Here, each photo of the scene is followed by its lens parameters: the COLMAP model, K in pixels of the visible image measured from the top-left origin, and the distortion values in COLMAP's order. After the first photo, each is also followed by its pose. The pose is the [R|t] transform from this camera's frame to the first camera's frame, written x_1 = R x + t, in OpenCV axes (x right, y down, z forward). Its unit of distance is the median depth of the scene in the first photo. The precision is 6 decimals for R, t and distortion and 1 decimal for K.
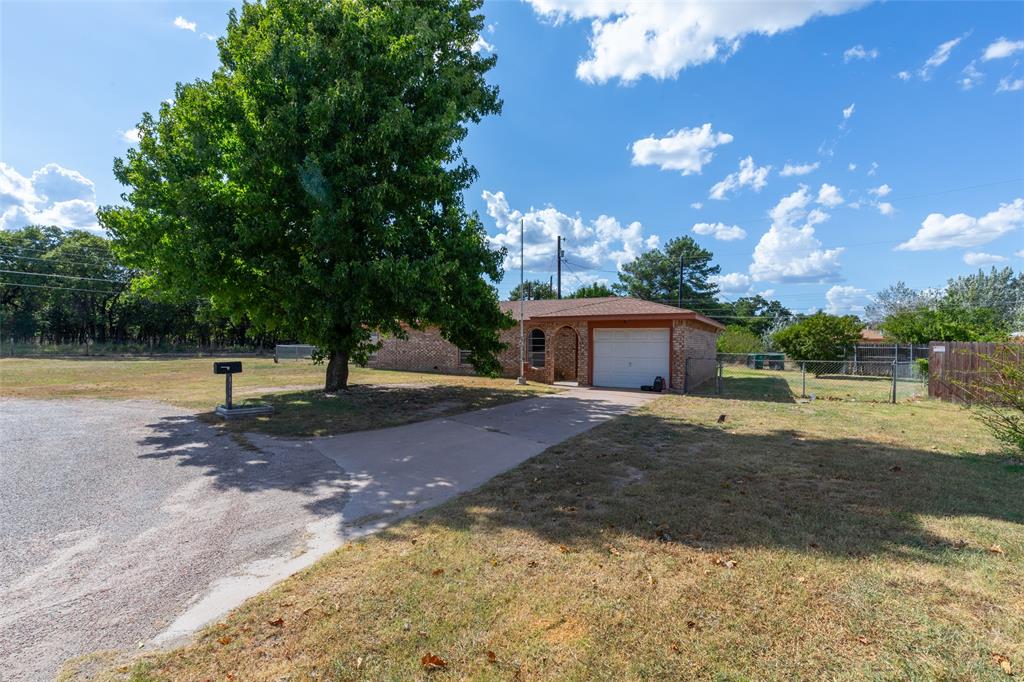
lens RADIAL K [[502.7, 0, 511.5], [0, 502.7, 341.2], [0, 0, 1]] dist [-0.000247, -0.000014]
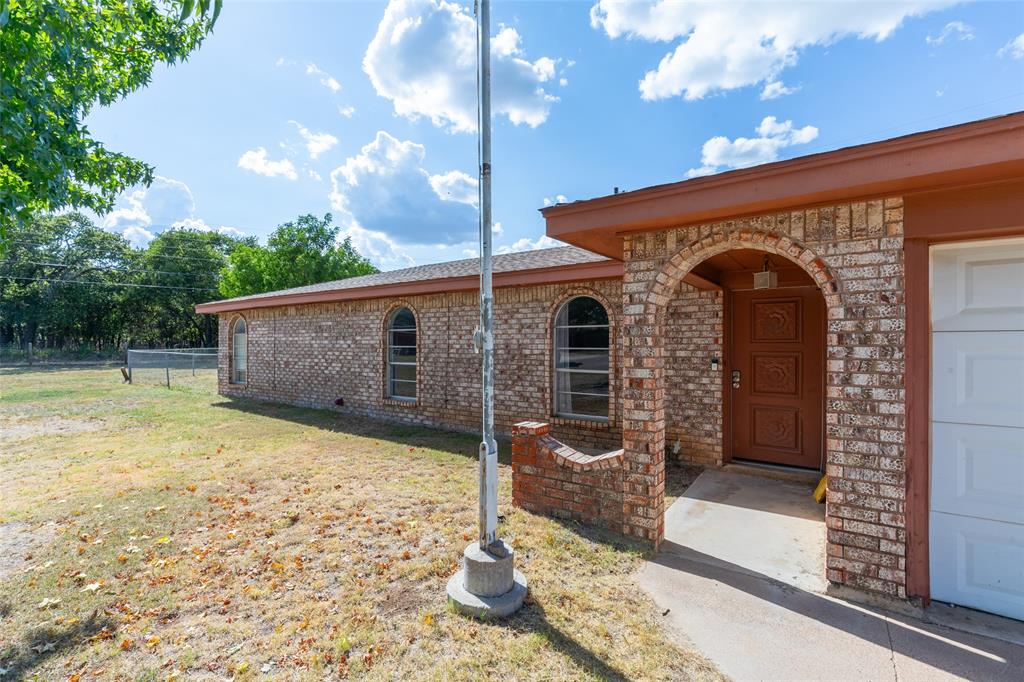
lens RADIAL K [[456.8, 0, 514.0], [0, 456.8, 345.6], [0, 0, 1]] dist [0.002371, -0.000630]
pose [[0.990139, -0.000642, -0.140084, 0.050630], [0.000938, 0.999997, 0.002049, 0.006009], [0.140082, -0.002160, 0.990138, 0.830299]]
